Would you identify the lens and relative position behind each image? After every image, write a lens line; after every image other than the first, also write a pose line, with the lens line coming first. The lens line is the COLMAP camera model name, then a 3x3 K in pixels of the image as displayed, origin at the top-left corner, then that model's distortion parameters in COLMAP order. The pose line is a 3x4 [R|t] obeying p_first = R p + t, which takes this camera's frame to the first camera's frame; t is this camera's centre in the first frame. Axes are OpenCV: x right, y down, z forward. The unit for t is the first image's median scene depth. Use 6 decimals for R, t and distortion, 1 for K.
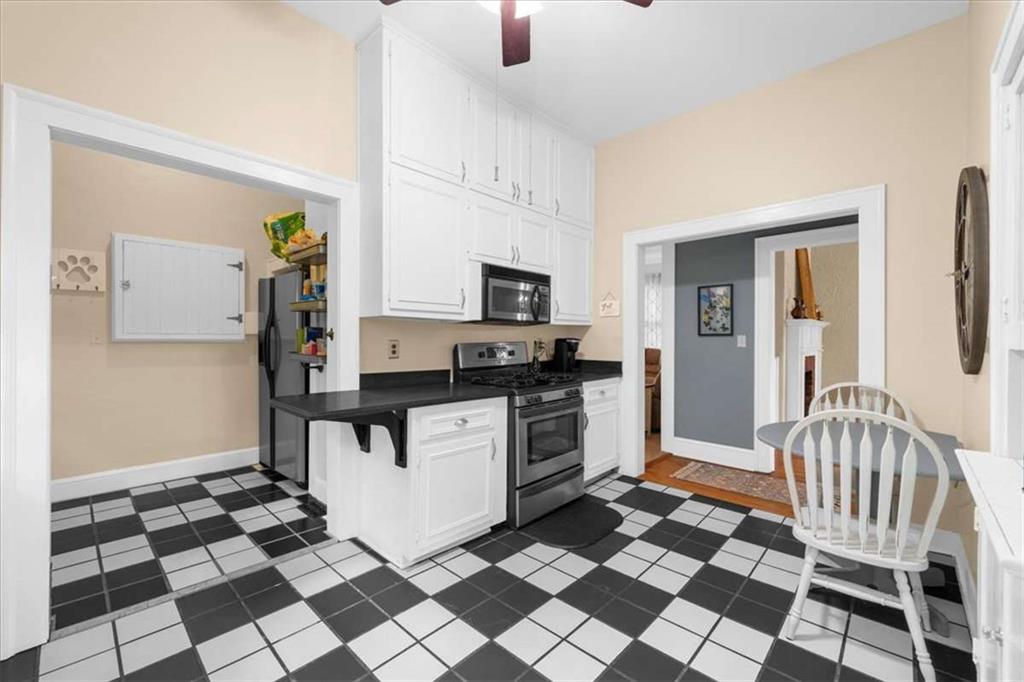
lens RADIAL K [[406.2, 0, 510.7], [0, 406.2, 338.1], [0, 0, 1]] dist [-0.000367, 0.000027]
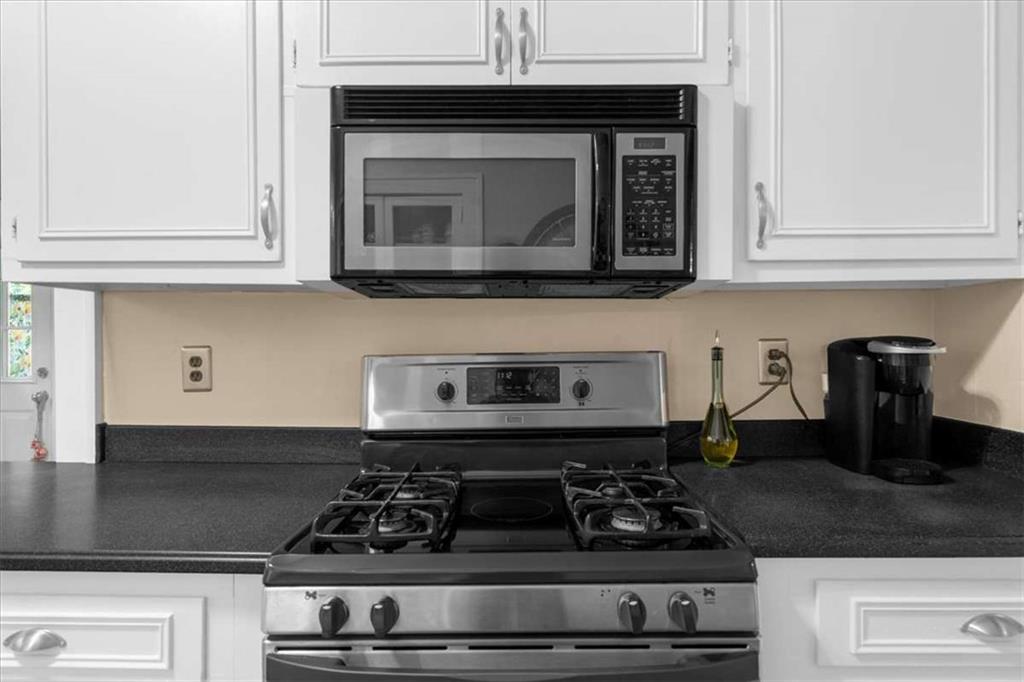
lens RADIAL K [[597.3, 0, 512.2], [0, 597.3, 344.5], [0, 0, 1]] dist [0.005406, 0.000182]
pose [[0.685549, 0.005117, -0.728008, 0.287160], [0.005385, 0.999912, 0.012099, -0.001379], [0.728006, -0.012215, 0.685461, 0.676467]]
